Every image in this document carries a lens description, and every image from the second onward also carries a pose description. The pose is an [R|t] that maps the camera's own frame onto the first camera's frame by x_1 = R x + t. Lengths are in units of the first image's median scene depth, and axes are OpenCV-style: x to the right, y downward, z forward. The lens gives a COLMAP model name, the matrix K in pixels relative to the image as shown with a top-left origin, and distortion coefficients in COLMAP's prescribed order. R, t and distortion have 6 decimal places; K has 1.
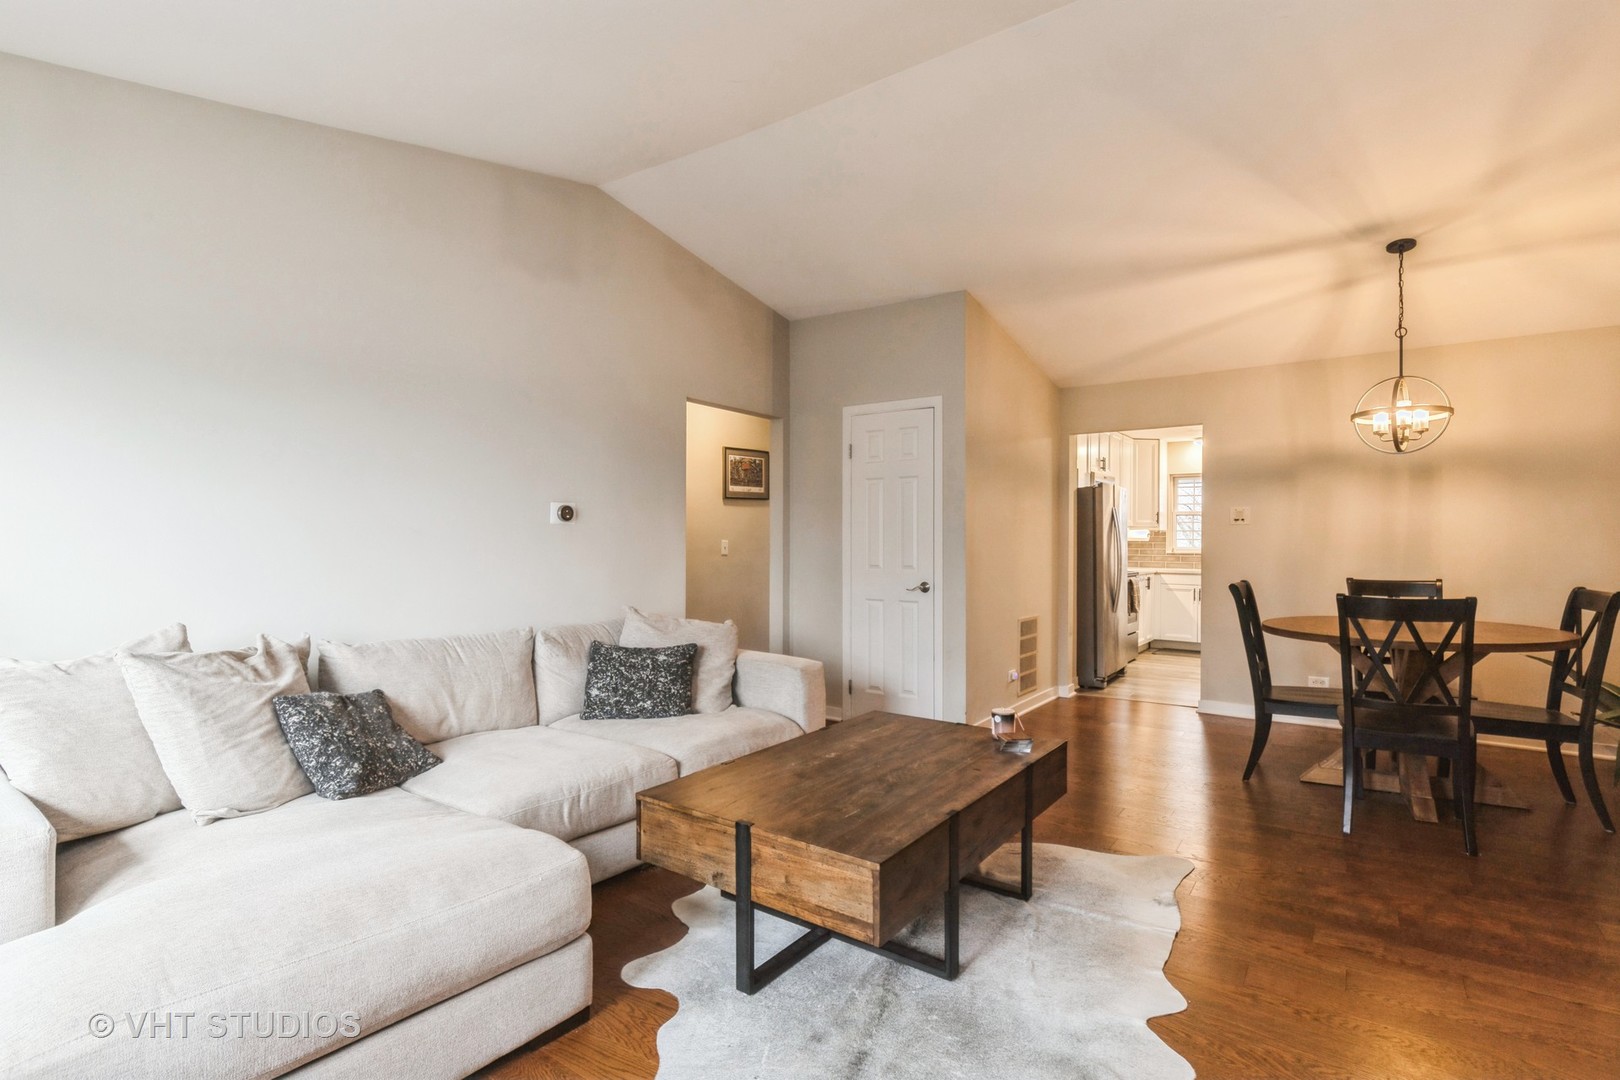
lens RADIAL K [[767.6, 0, 809.5], [0, 767.6, 538.1], [0, 0, 1]] dist [0.005485, 0.000102]
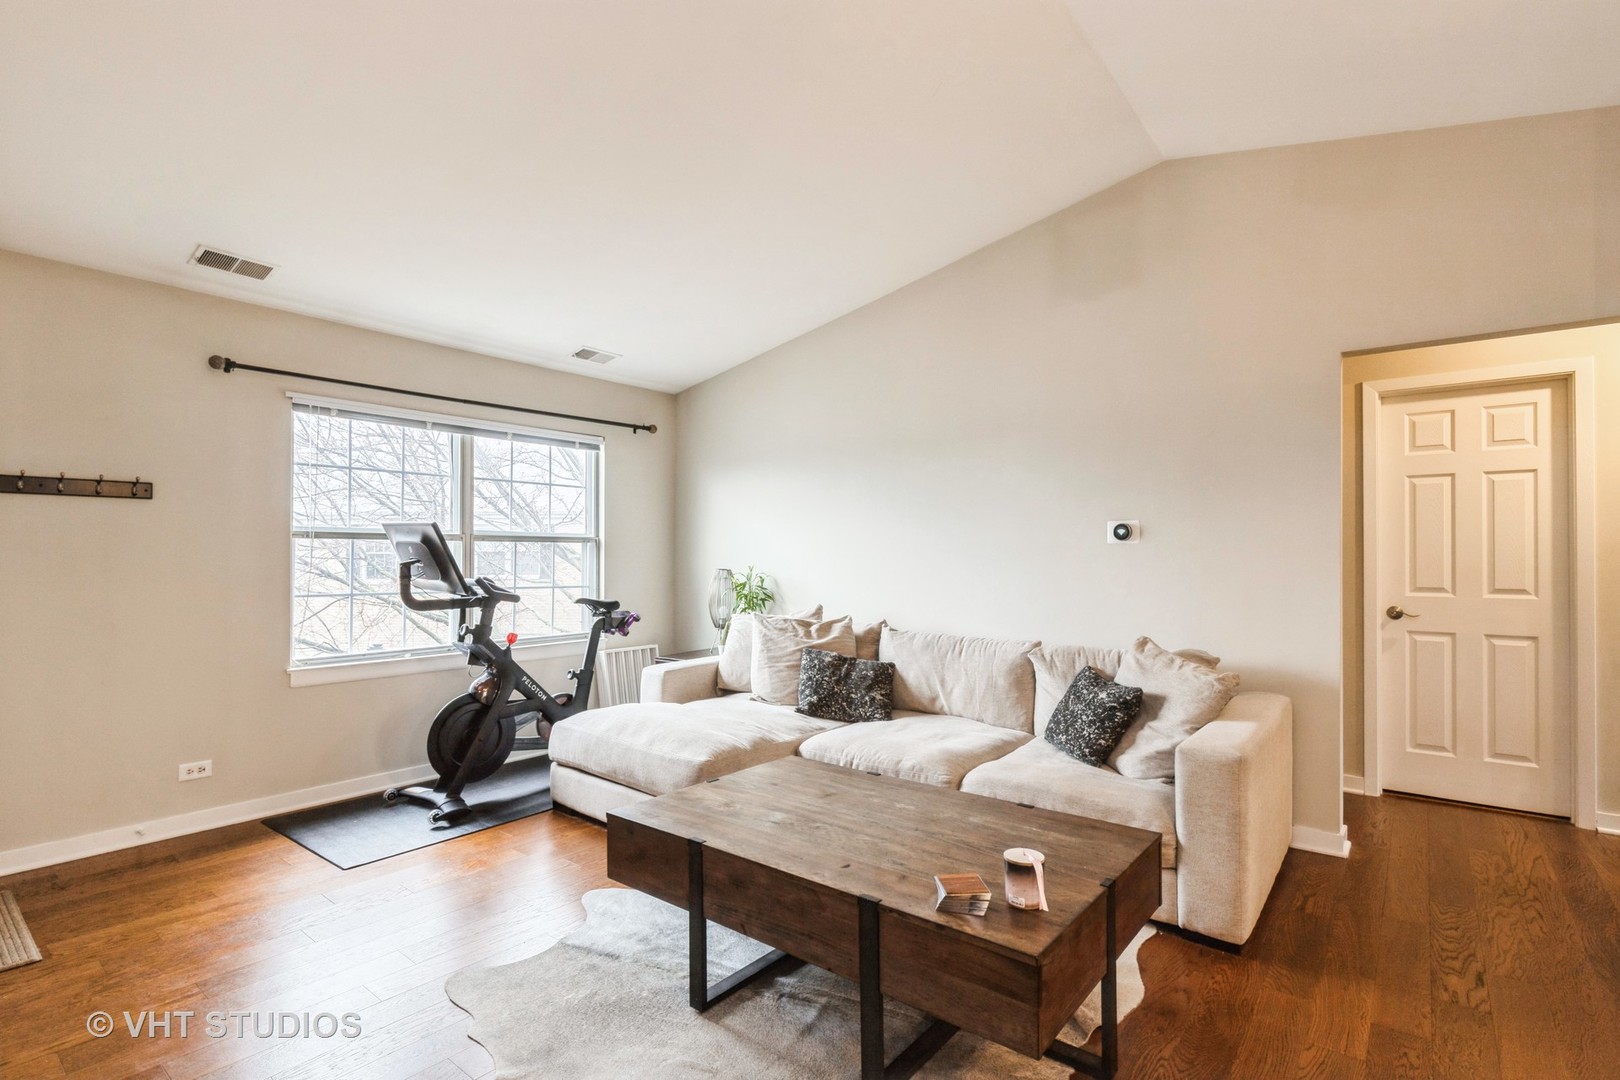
lens RADIAL K [[767.6, 0, 821.2], [0, 767.6, 537.3], [0, 0, 1]] dist [0.005485, 0.000102]
pose [[-0.043033, -0.025429, -0.998750, 0.969317], [0.006043, 0.999651, -0.025712, -0.005307], [0.999055, -0.007142, -0.042864, 0.990902]]
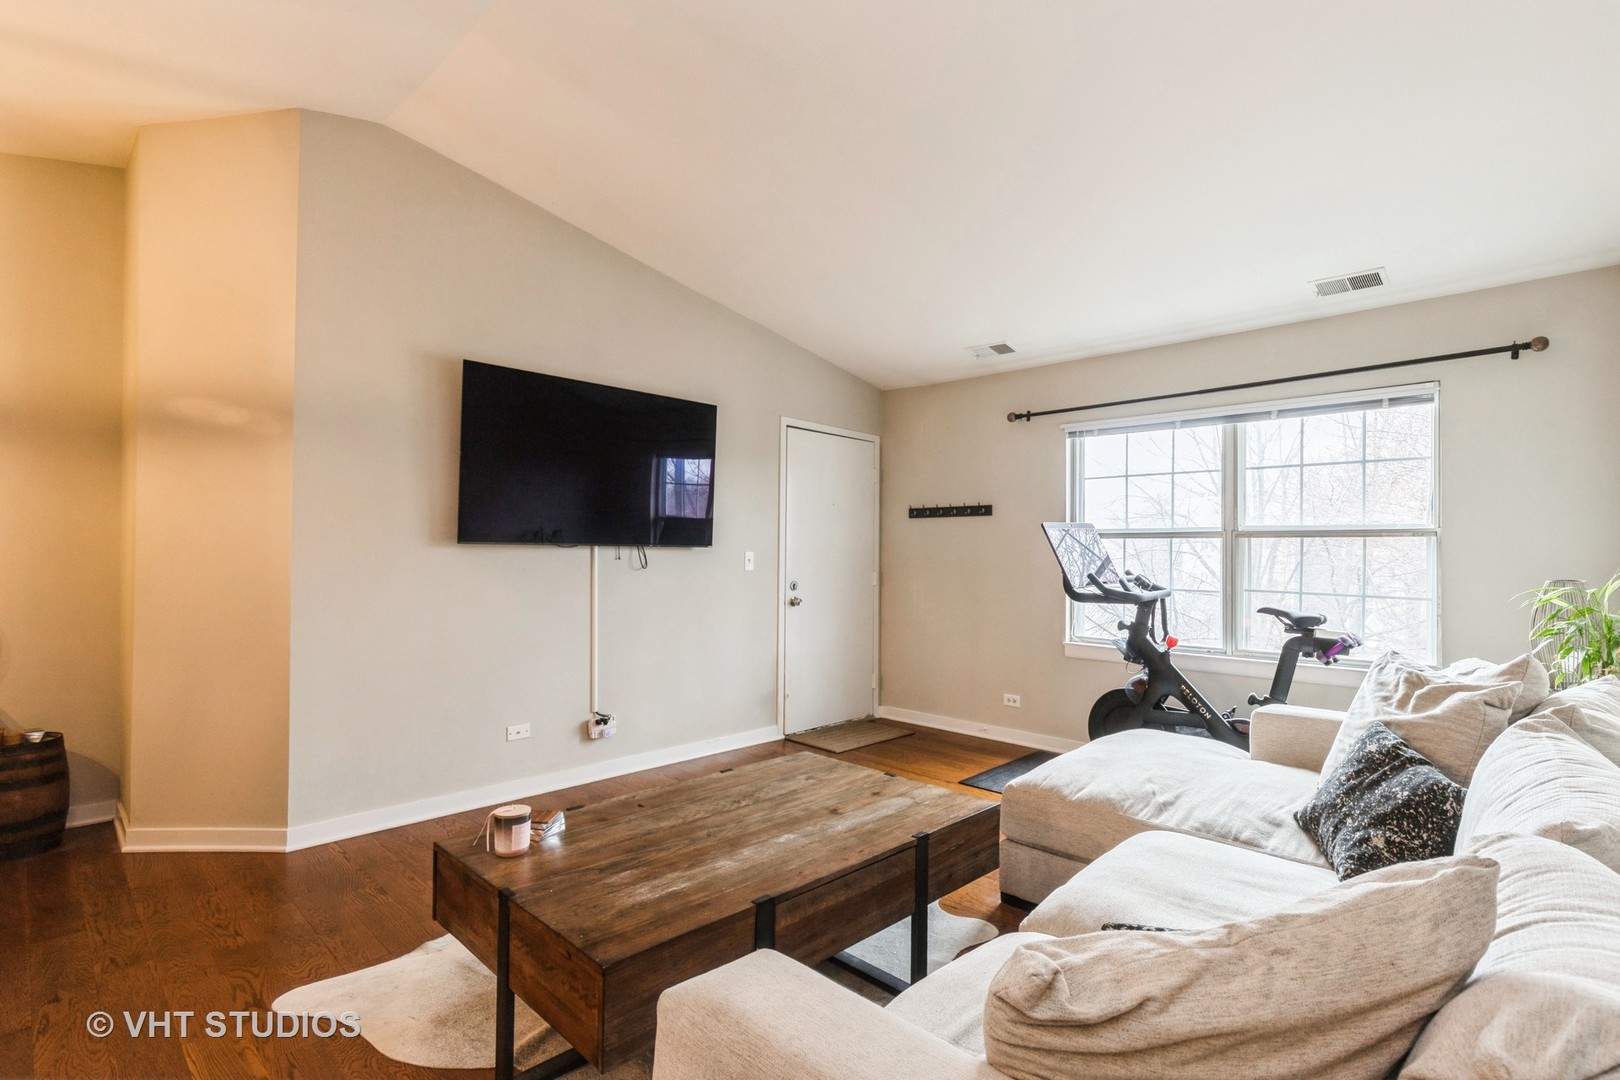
lens RADIAL K [[767.6, 0, 817.4], [0, 767.6, 550.2], [0, 0, 1]] dist [0.005485, 0.000102]
pose [[-0.991400, -0.009142, 0.130545, -0.104497], [-0.010552, 0.999893, -0.010109, 0.003975], [-0.130438, -0.011400, -0.991391, 1.844482]]
